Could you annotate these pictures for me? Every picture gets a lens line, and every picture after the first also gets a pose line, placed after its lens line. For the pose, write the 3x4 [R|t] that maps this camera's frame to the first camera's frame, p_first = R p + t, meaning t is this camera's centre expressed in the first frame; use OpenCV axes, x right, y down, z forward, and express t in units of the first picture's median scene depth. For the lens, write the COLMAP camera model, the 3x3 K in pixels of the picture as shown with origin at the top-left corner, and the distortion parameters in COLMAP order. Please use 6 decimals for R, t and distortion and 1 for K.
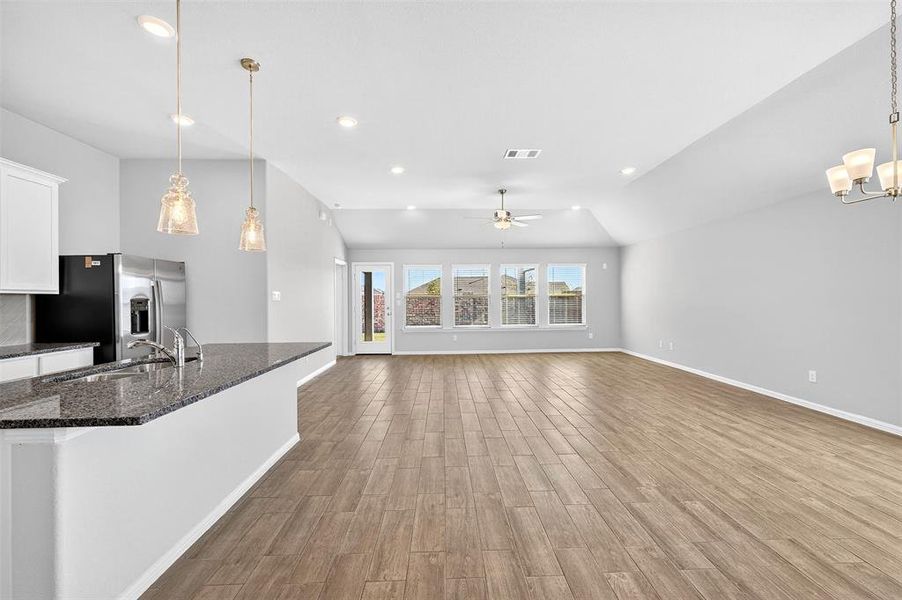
lens RADIAL K [[363.2, 0, 454.8], [0, 363.2, 296.6], [0, 0, 1]] dist [0.000641, 0.000004]
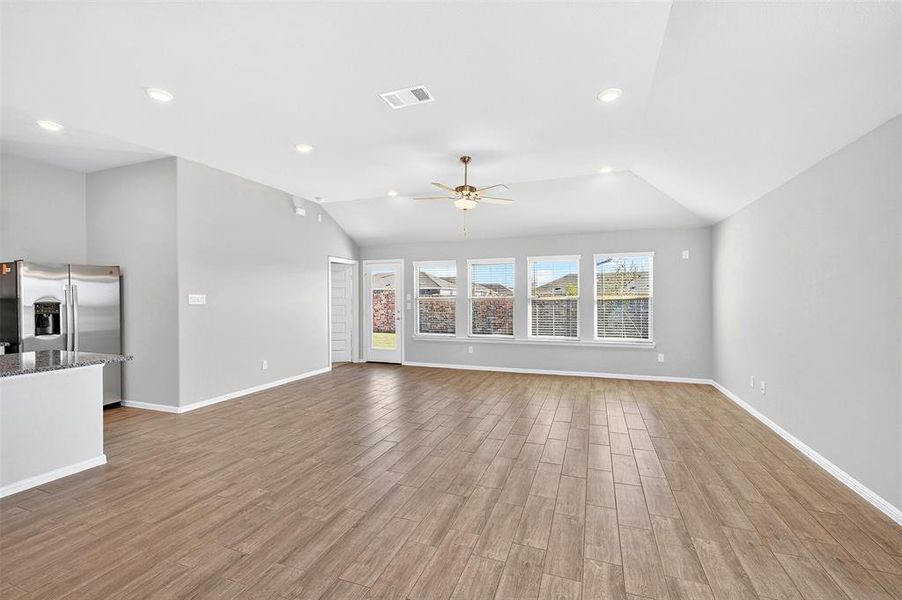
lens RADIAL K [[387.3, 0, 451.6], [0, 387.3, 298.7], [0, 0, 1]] dist [0.000256, -0.000143]
pose [[0.925089, 0.006769, -0.379691, 0.351970], [-0.003507, 0.999951, 0.009282, -0.010378], [0.379735, -0.007255, 0.925067, 0.220919]]
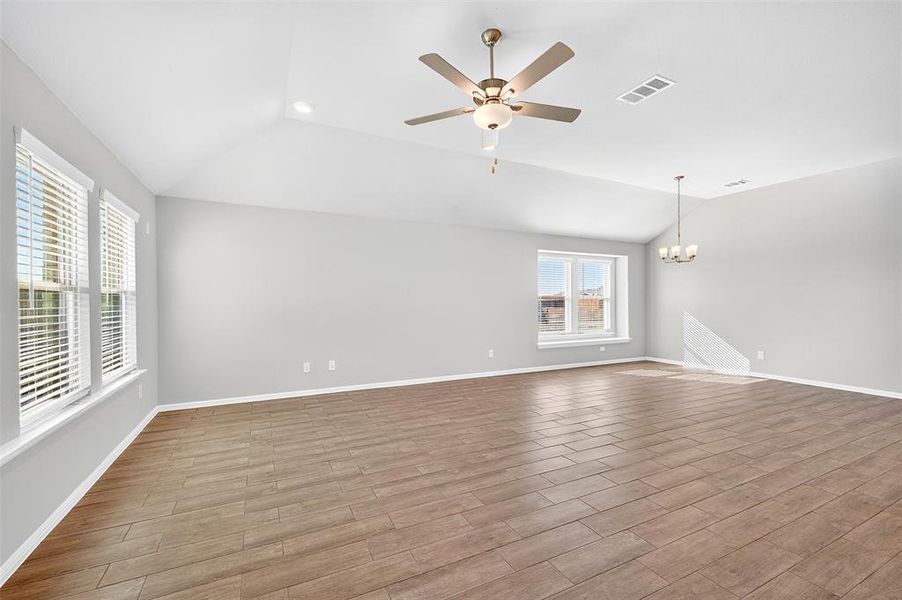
lens RADIAL K [[387.5, 0, 456.9], [0, 387.5, 304.9], [0, 0, 1]] dist [0.000963, -0.000083]
pose [[-0.427601, 0.005045, 0.903954, -0.215213], [0.005104, 0.999982, -0.003167, 0.016544], [-0.903953, 0.003260, -0.427619, 1.060566]]
